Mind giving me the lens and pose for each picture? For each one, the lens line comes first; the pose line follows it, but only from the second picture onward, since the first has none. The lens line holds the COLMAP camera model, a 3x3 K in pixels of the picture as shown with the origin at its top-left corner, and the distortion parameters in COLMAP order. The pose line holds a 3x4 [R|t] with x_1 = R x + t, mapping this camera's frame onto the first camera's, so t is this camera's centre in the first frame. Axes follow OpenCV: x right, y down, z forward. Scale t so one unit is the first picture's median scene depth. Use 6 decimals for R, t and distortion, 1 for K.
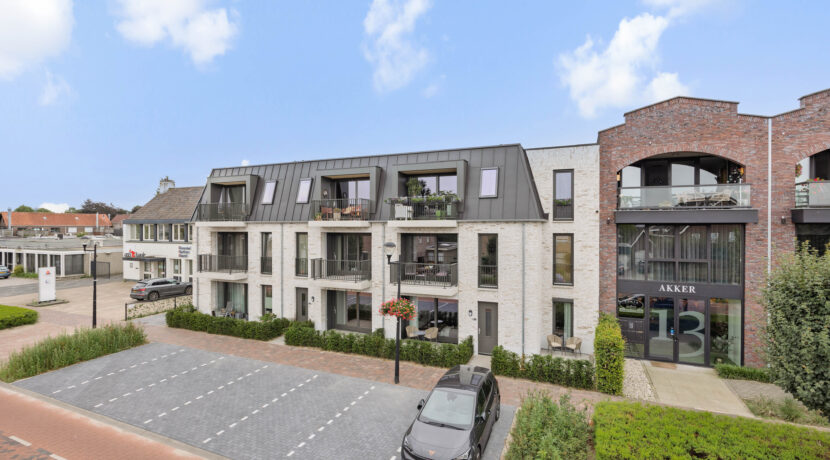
lens RADIAL K [[396.1, 0, 402.5], [0, 396.1, 232.5], [0, 0, 1]] dist [-0.000259, 0.000418]
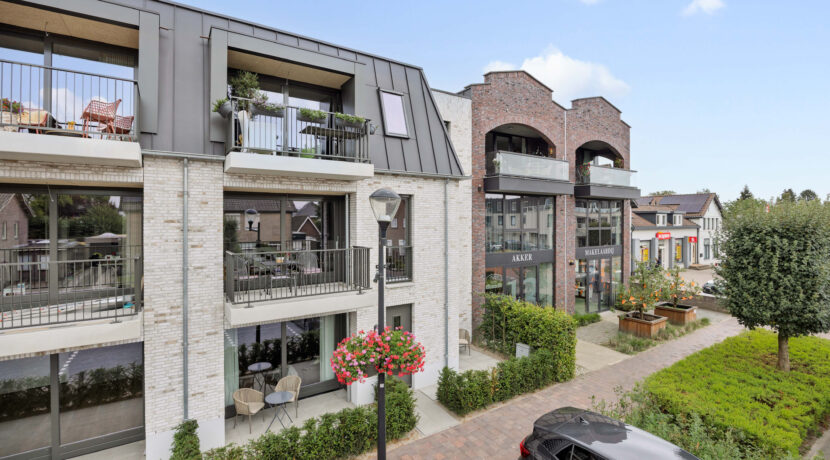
lens RADIAL K [[386.8, 0, 415.3], [0, 386.8, 226.2], [0, 0, 1]] dist [-0.010914, 0.000802]
pose [[0.529773, -0.005101, 0.848124, -0.278119], [0.023315, 0.999692, -0.008551, 0.057550], [-0.847819, 0.024304, 0.529729, 0.645307]]
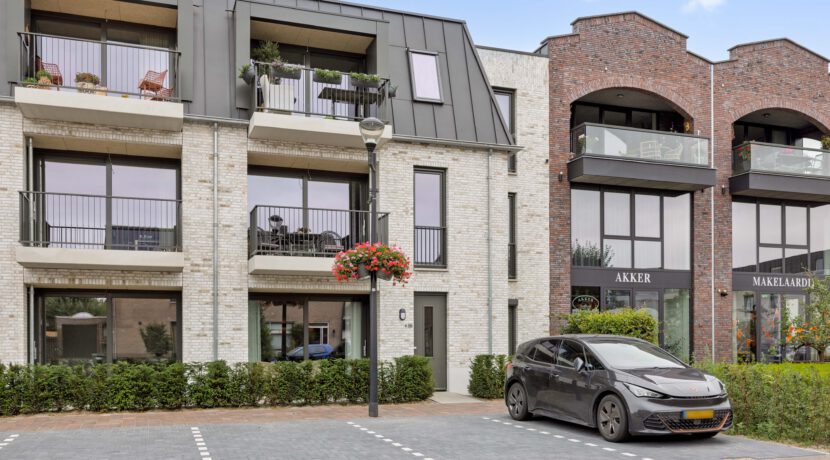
lens RADIAL K [[767.4, 0, 413.6], [0, 767.4, 358.3], [0, 0, 1]] dist [0.011129, 0.000000]
pose [[0.713660, -0.006423, 0.700463, -0.534912], [0.021139, 0.999700, -0.012370, 0.274792], [-0.700173, 0.023635, 0.713582, 0.257695]]
